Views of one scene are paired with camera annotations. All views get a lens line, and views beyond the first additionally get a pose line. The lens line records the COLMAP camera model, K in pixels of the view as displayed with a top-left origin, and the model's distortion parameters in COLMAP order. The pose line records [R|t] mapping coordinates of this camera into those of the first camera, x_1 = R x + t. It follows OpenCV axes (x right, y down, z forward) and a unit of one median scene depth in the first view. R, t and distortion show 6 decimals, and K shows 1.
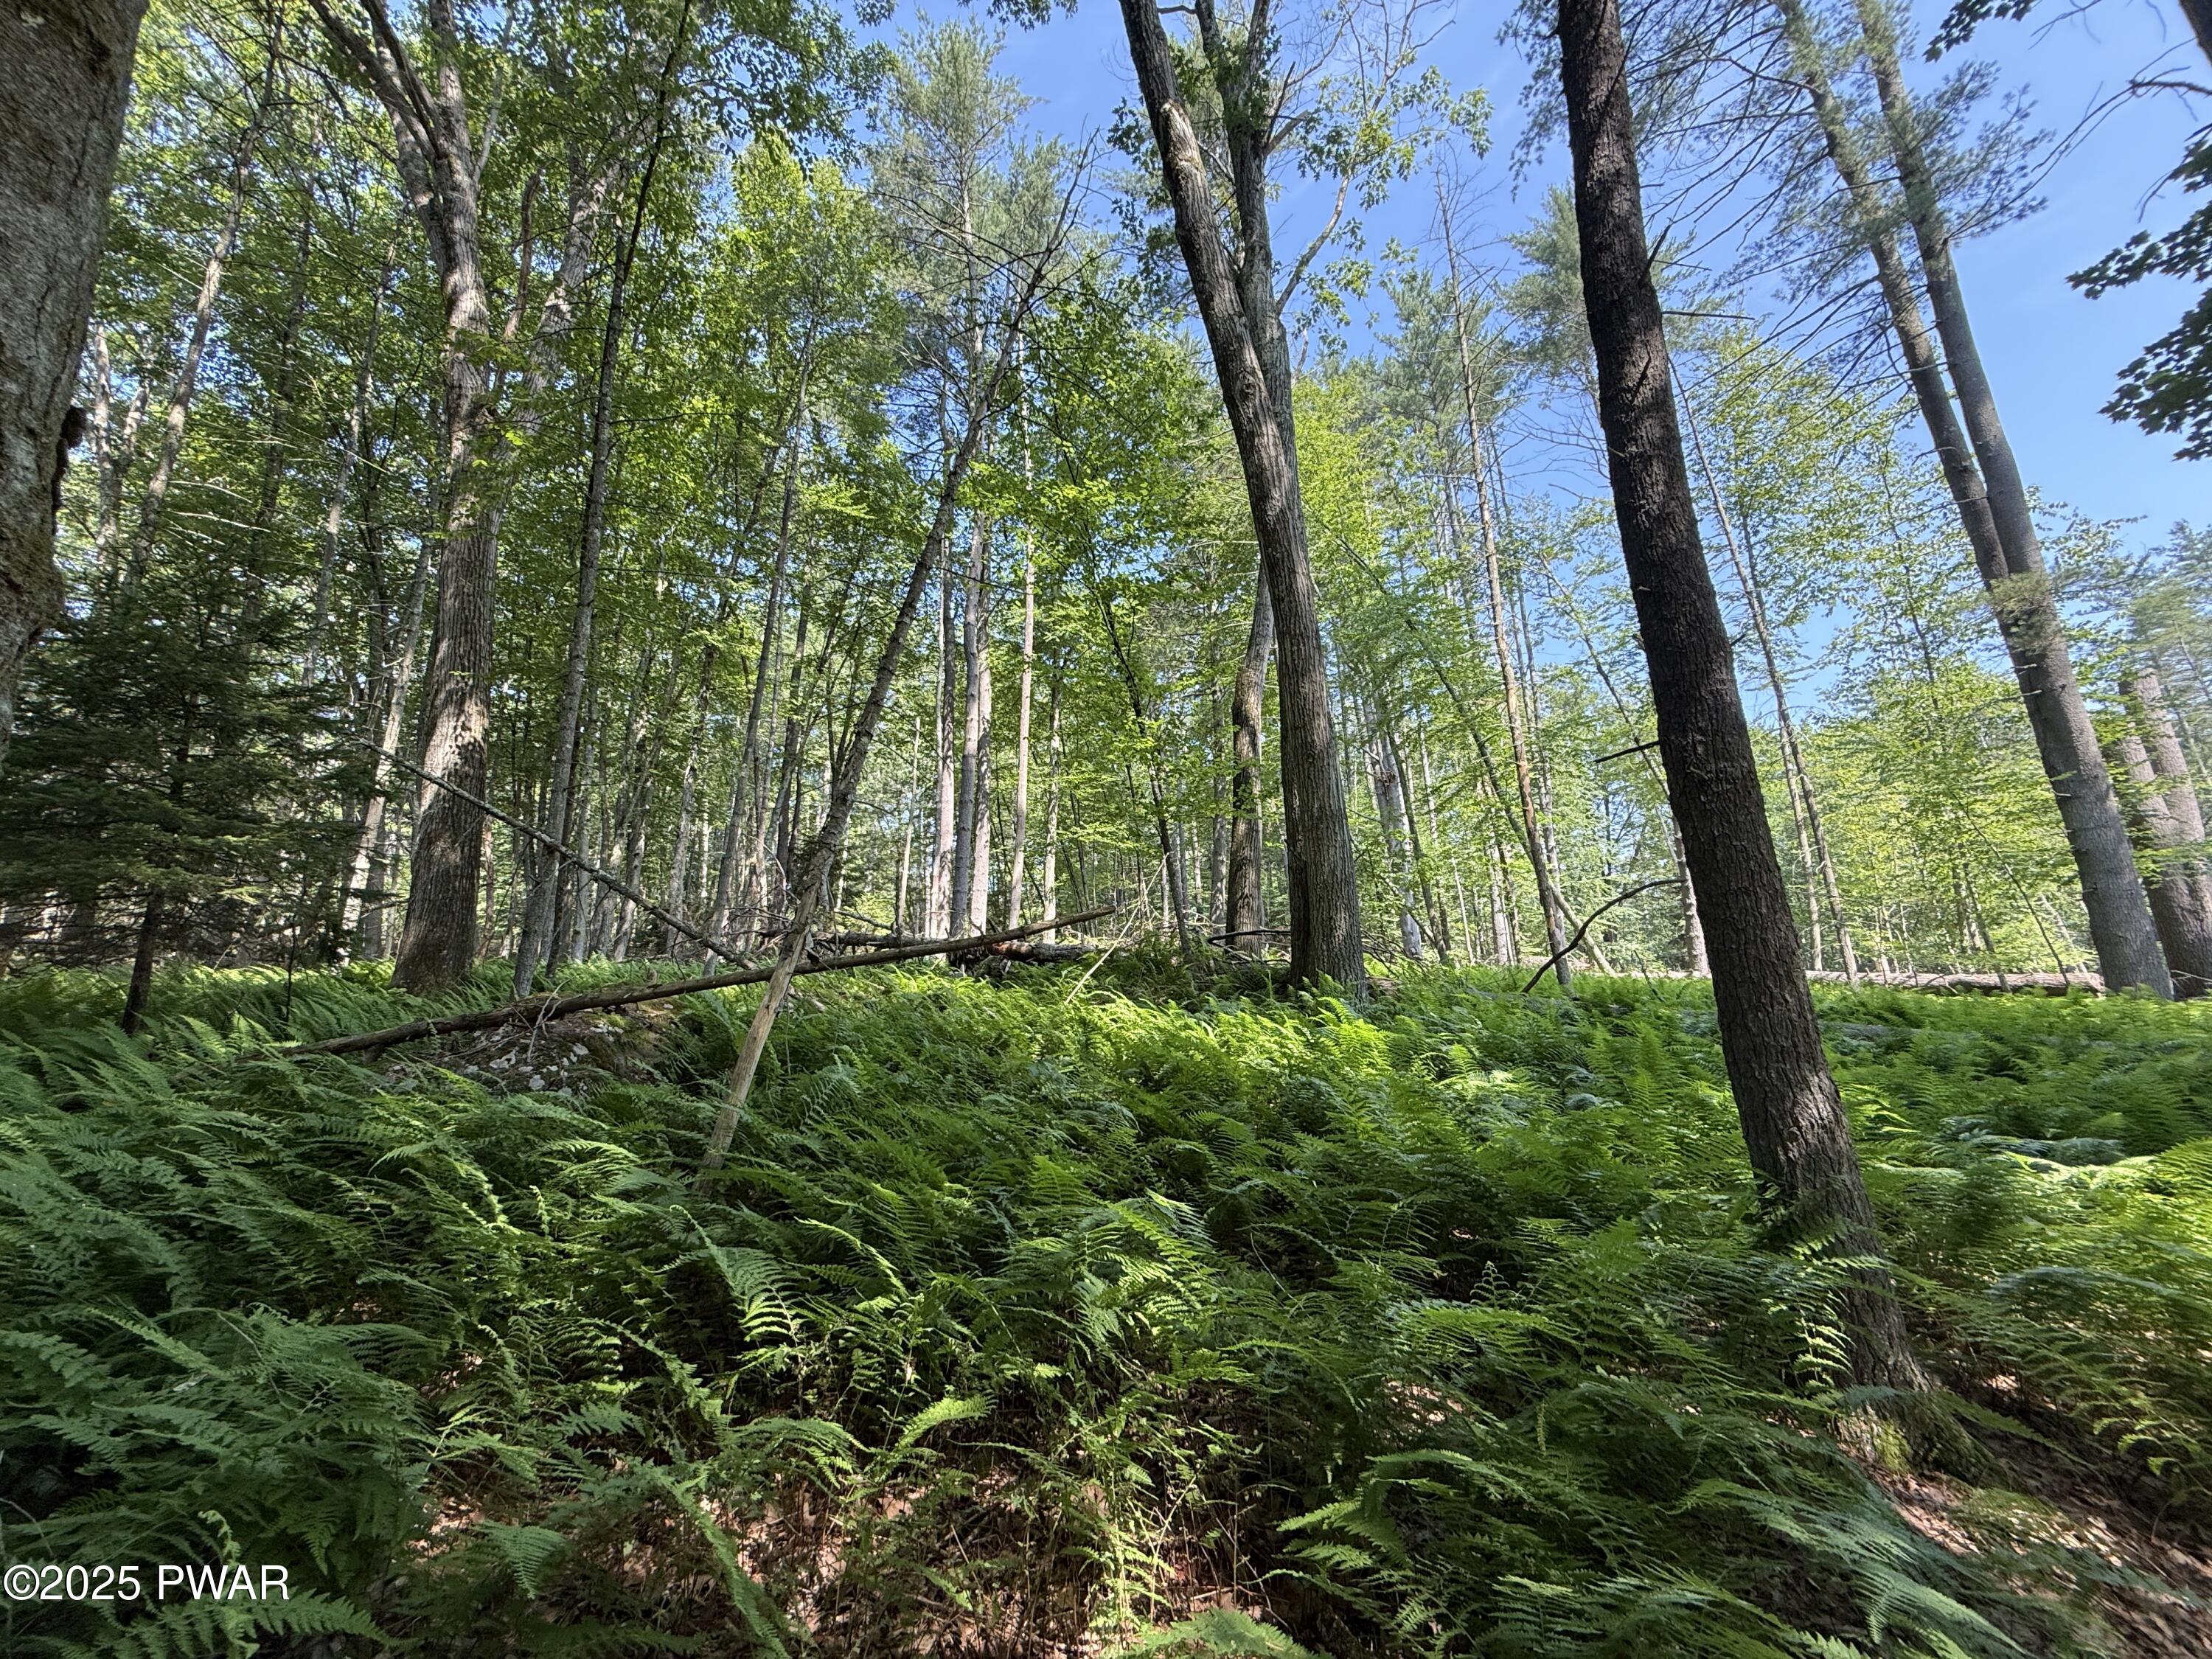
lens RADIAL K [[872.7, 0, 1108.3], [0, 872.7, 832.5], [0, 0, 1]] dist [0.000301, -0.000334]
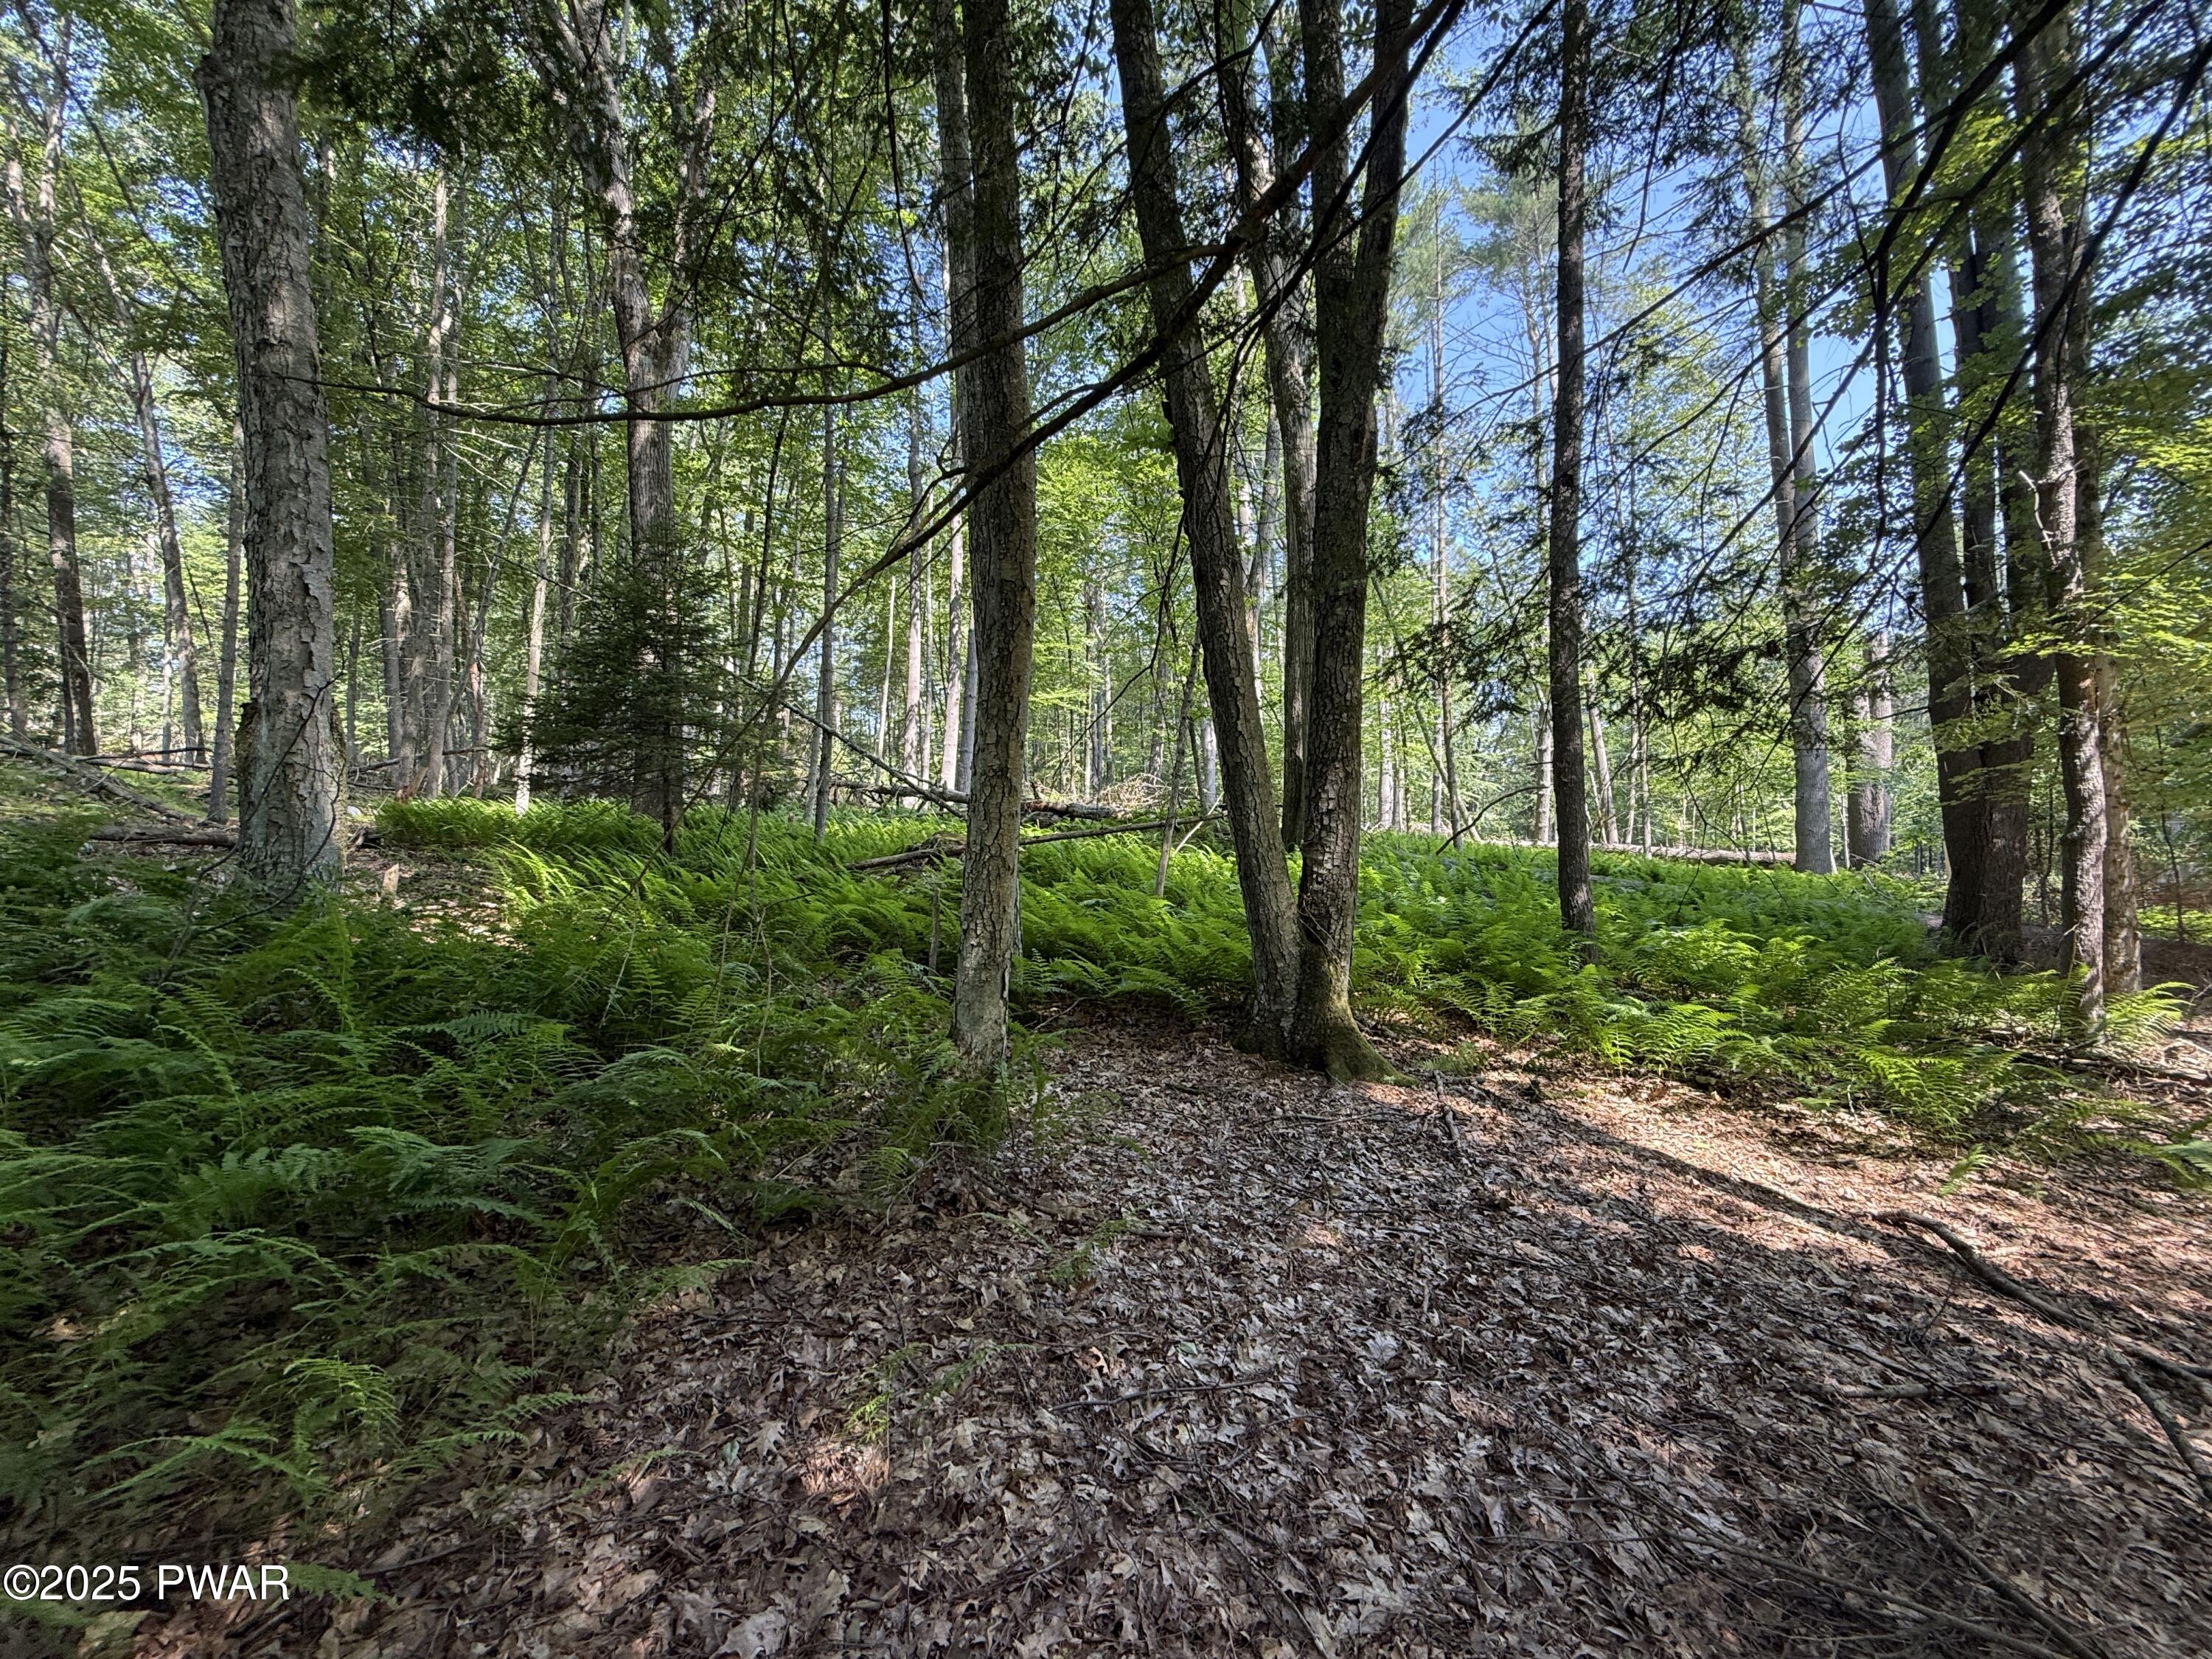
lens RADIAL K [[872.7, 0, 1105.0], [0, 872.7, 830.7], [0, 0, 1]] dist [0.000301, -0.000334]
pose [[0.991130, 0.040848, 0.126464, -0.134354], [-0.061871, 0.984003, 0.167065, -0.033407], [-0.117616, -0.173408, 0.977802, -0.191401]]
